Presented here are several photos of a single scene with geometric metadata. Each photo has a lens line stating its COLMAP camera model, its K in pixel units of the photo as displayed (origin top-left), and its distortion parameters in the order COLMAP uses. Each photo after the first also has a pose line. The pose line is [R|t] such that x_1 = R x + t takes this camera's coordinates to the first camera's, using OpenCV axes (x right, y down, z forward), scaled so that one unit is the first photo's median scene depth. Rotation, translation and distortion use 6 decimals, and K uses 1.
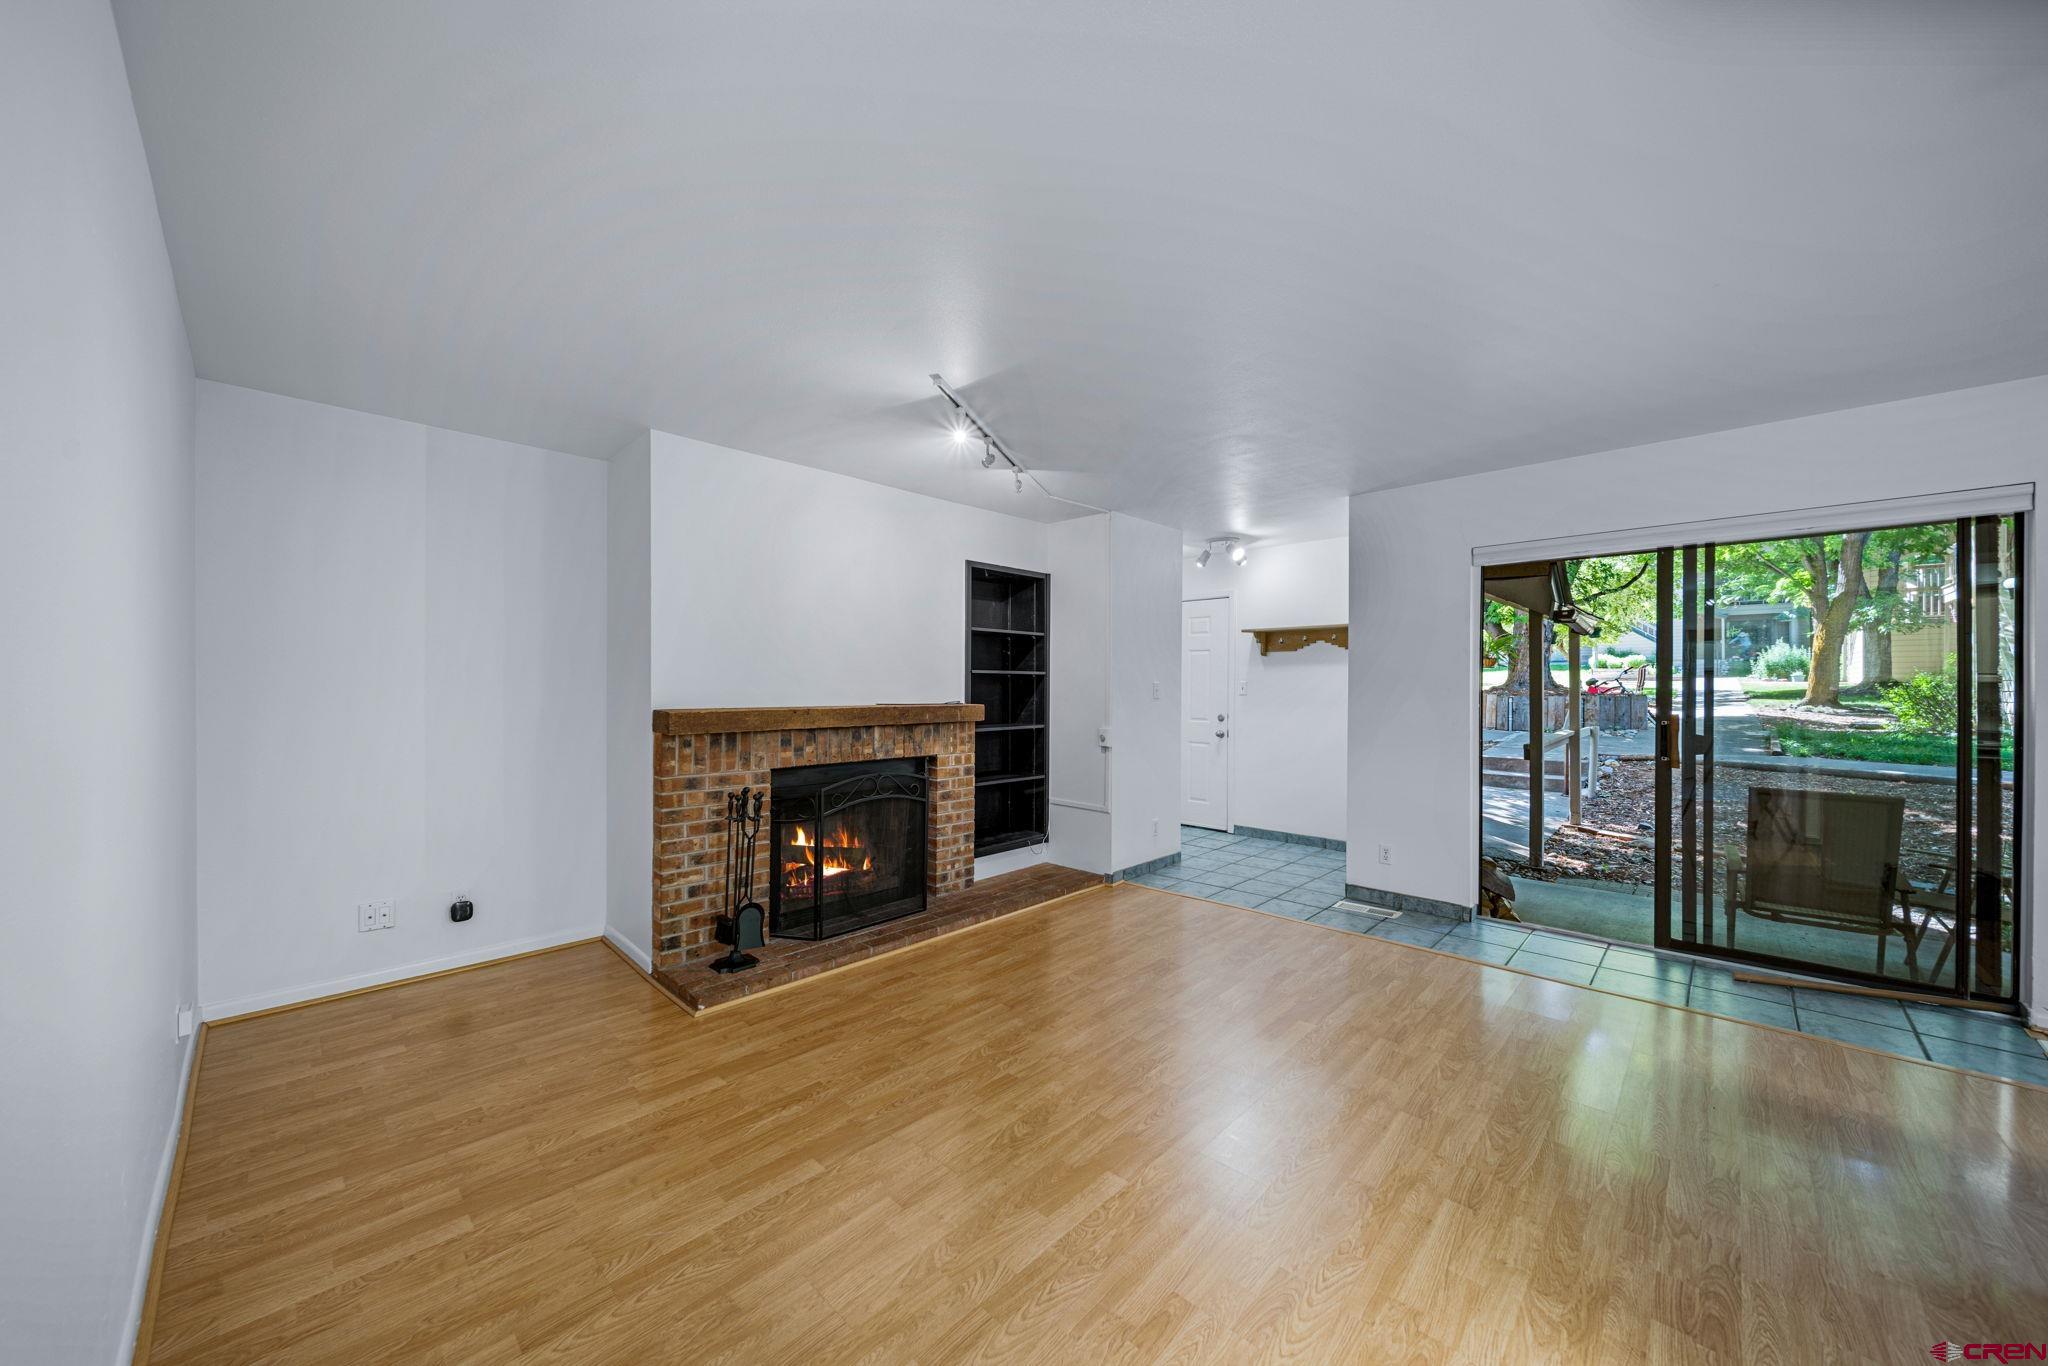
lens RADIAL K [[721.4, 0, 1032.5], [0, 721.4, 687.4], [0, 0, 1]] dist [-0.001251, -0.001097]
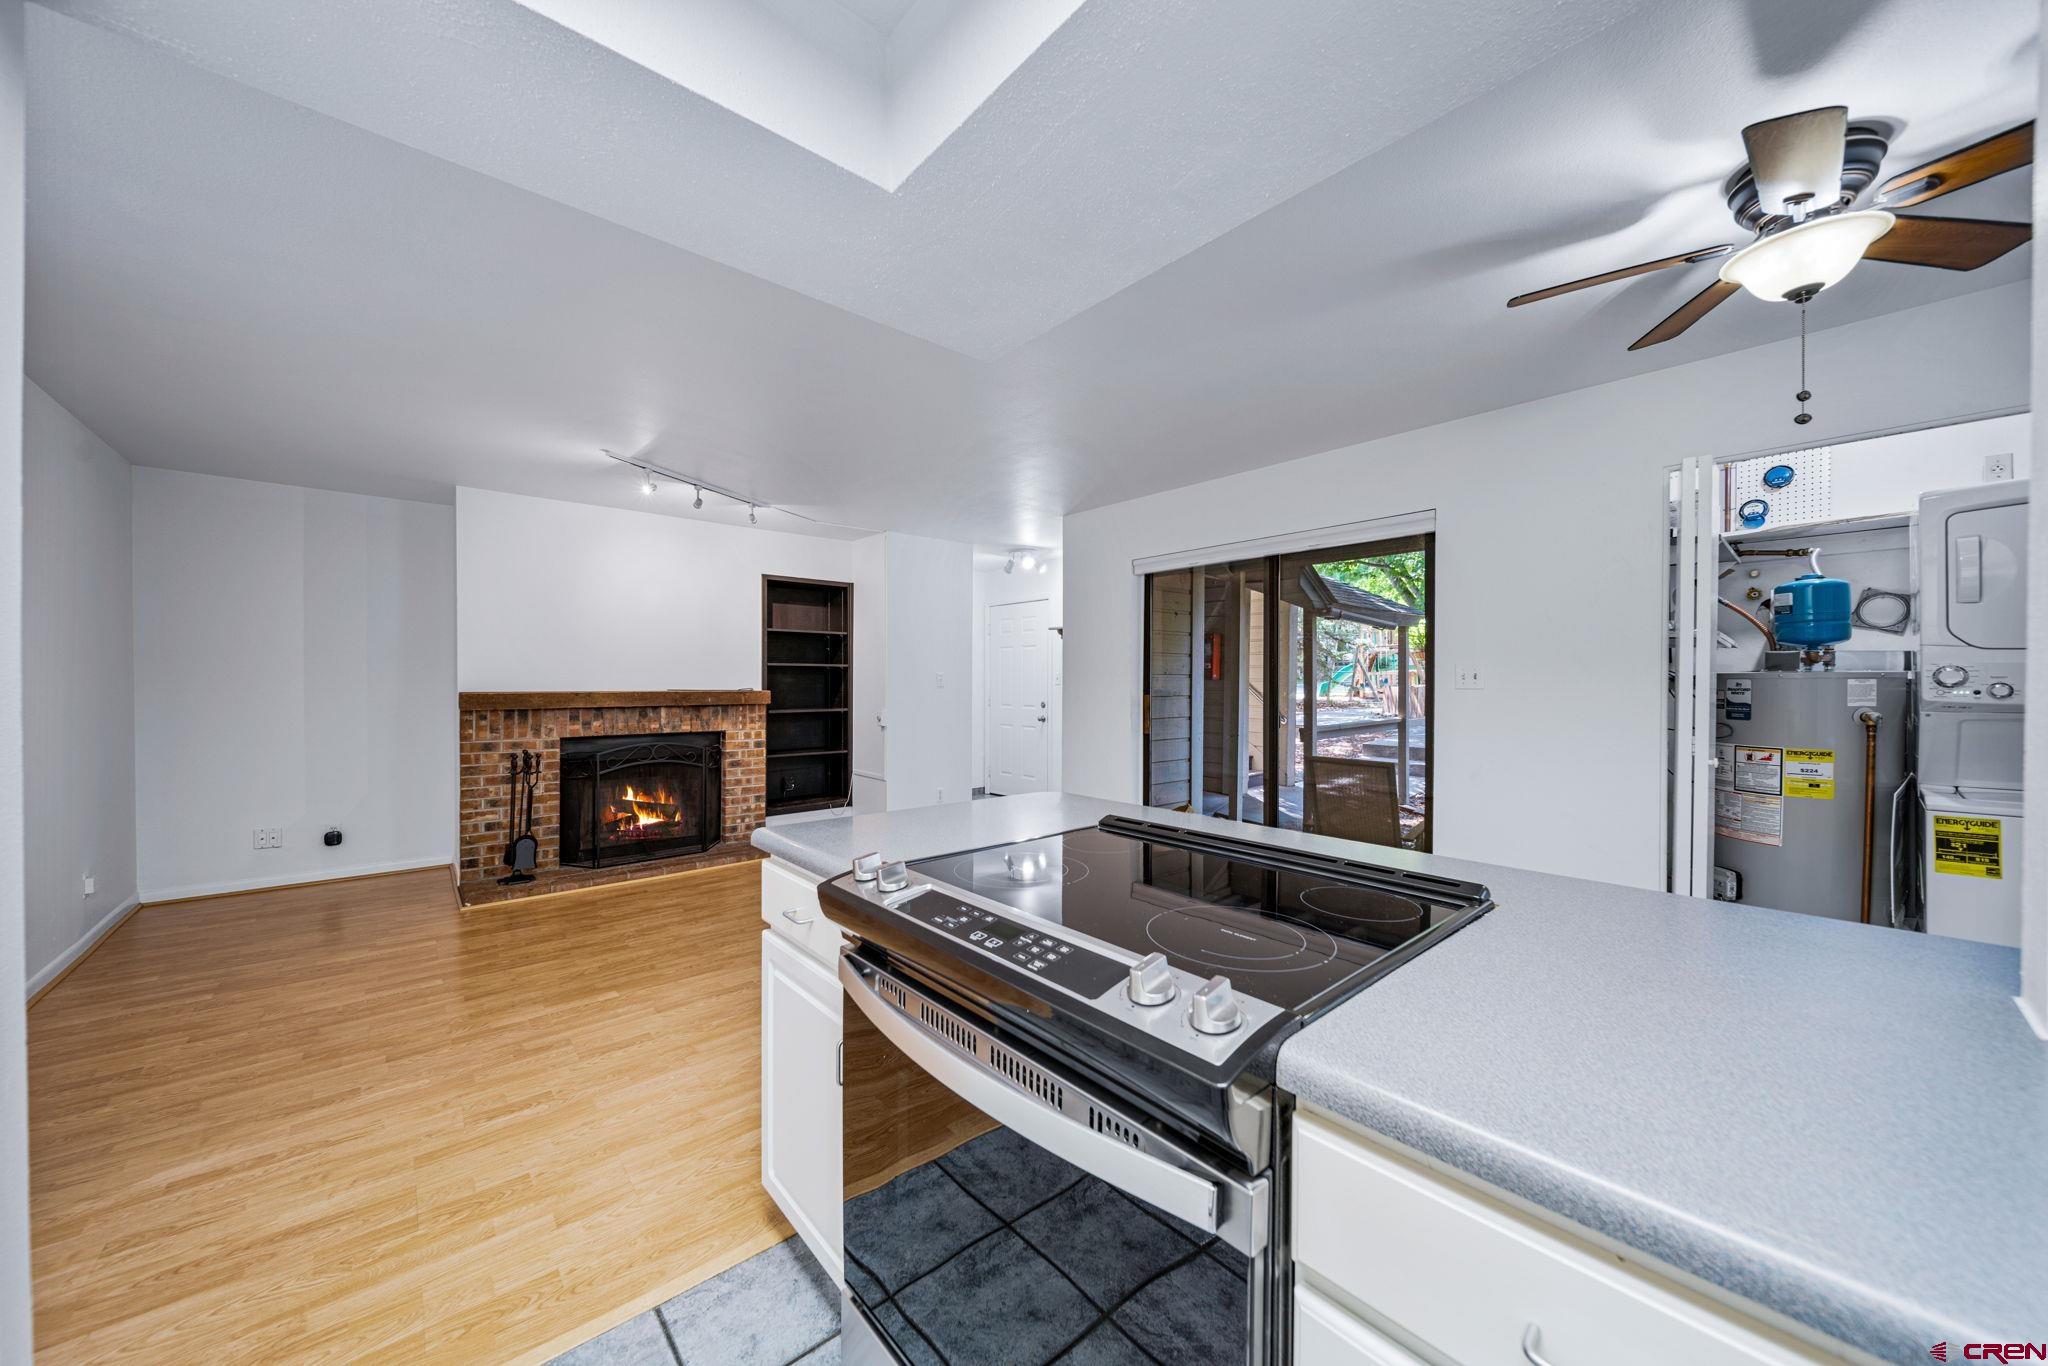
lens RADIAL K [[721.4, 0, 1034.5], [0, 721.4, 678.4], [0, 0, 1]] dist [-0.001251, -0.001097]
pose [[0.996867, 0.001004, -0.079084, 0.497572], [-0.001209, 0.999996, -0.002553, 0.005704], [0.079081, 0.002641, 0.996865, -0.201989]]
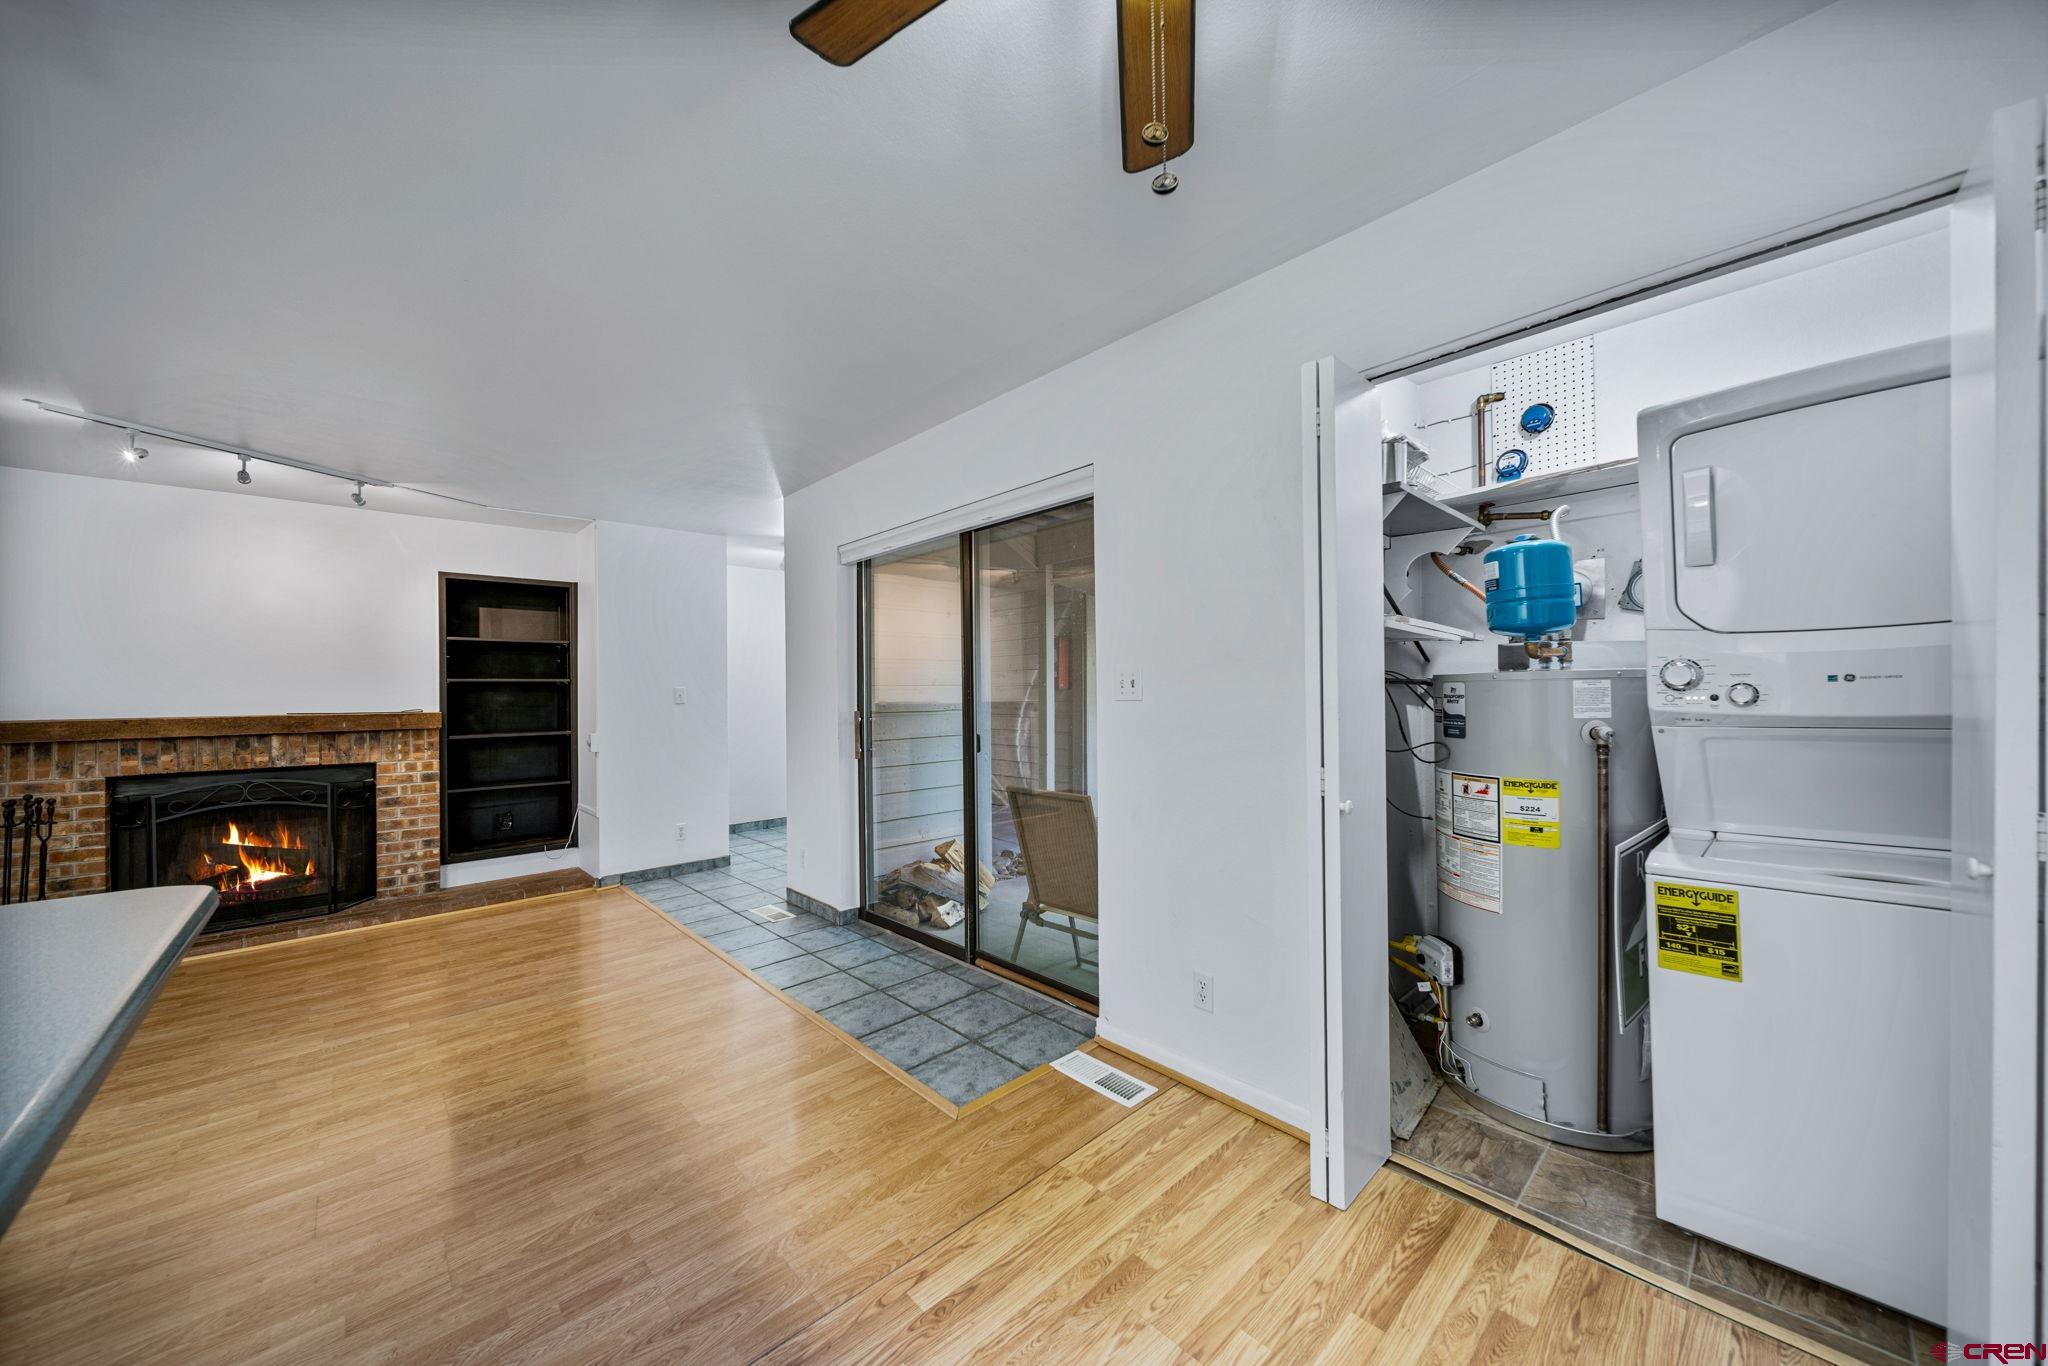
lens RADIAL K [[721.4, 0, 1029.4], [0, 721.4, 689.9], [0, 0, 1]] dist [-0.001251, -0.001097]
pose [[0.998714, -0.013876, -0.048766, 0.845661], [0.013739, 0.999901, -0.003141, 0.006462], [0.048805, 0.002467, 0.998805, 0.019618]]
